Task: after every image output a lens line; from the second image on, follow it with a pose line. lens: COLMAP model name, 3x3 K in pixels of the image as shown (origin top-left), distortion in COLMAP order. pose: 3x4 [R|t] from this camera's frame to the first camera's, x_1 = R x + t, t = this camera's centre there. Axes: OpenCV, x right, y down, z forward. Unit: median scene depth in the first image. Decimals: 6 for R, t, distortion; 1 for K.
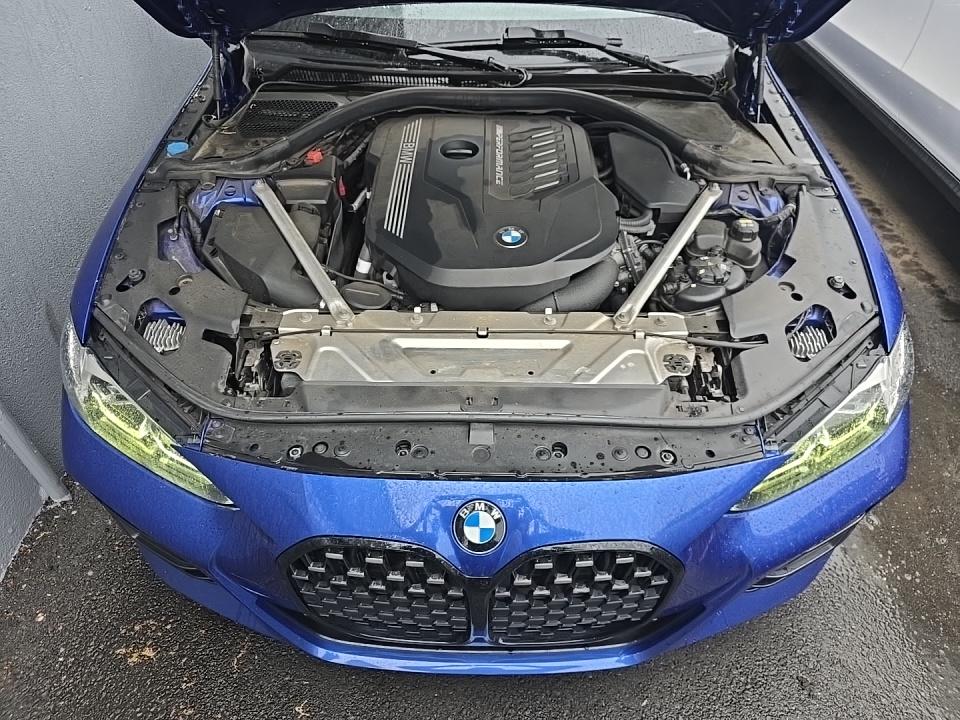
lens RADIAL K [[646.8, 0, 474.3], [0, 646.8, 362.9], [0, 0, 1]] dist [0.026078, -0.021797]
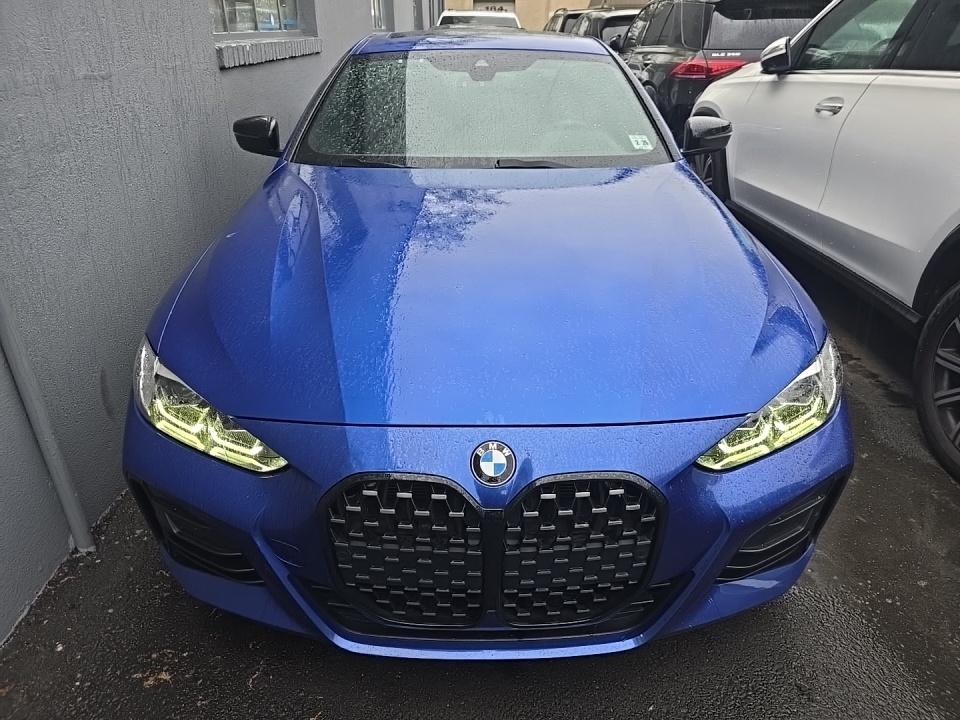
lens RADIAL K [[646.8, 0, 474.2], [0, 646.8, 359.5], [0, 0, 1]] dist [0.026078, -0.021797]
pose [[0.999714, -0.008109, 0.022483, -0.034705], [0.014312, 0.956493, -0.291405, 0.277087], [-0.019142, 0.291643, 0.956336, -0.130936]]
